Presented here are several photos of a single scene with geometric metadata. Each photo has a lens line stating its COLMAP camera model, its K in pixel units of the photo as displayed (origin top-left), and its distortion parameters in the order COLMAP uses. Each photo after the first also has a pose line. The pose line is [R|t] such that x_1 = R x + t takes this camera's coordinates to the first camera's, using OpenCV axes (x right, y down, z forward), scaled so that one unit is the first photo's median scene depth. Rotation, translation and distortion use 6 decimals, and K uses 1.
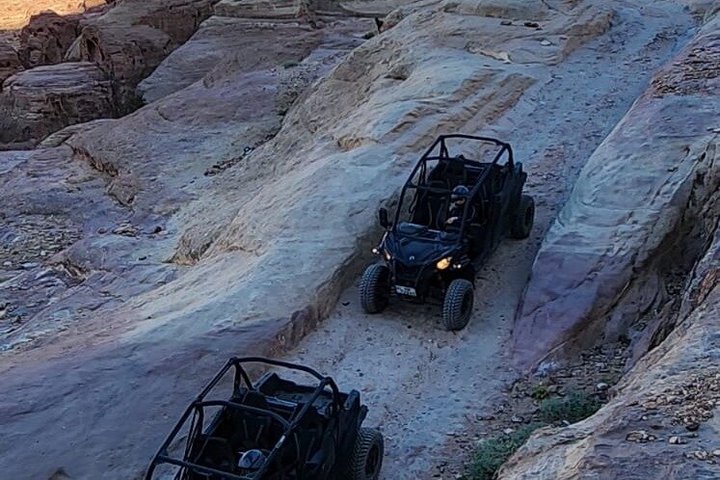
lens RADIAL K [[1020.8, 0, 360.0], [0, 1020.8, 240.0], [0, 0, 1]] dist [-0.096412, 0.013687]
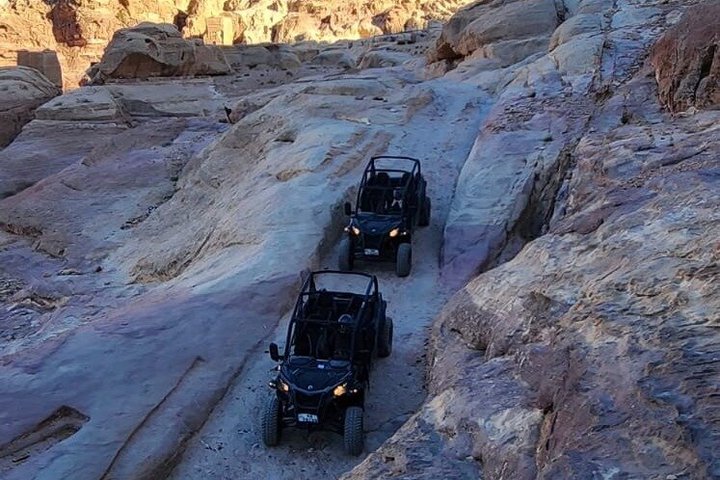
lens RADIAL K [[1020.8, 0, 360.0], [0, 1020.8, 240.0], [0, 0, 1]] dist [-0.096412, 0.013687]
pose [[0.964611, -0.055929, 0.257678, -0.288202], [0.084419, 0.991313, -0.100855, 0.145906], [-0.249799, 0.119039, 0.960953, -0.368212]]
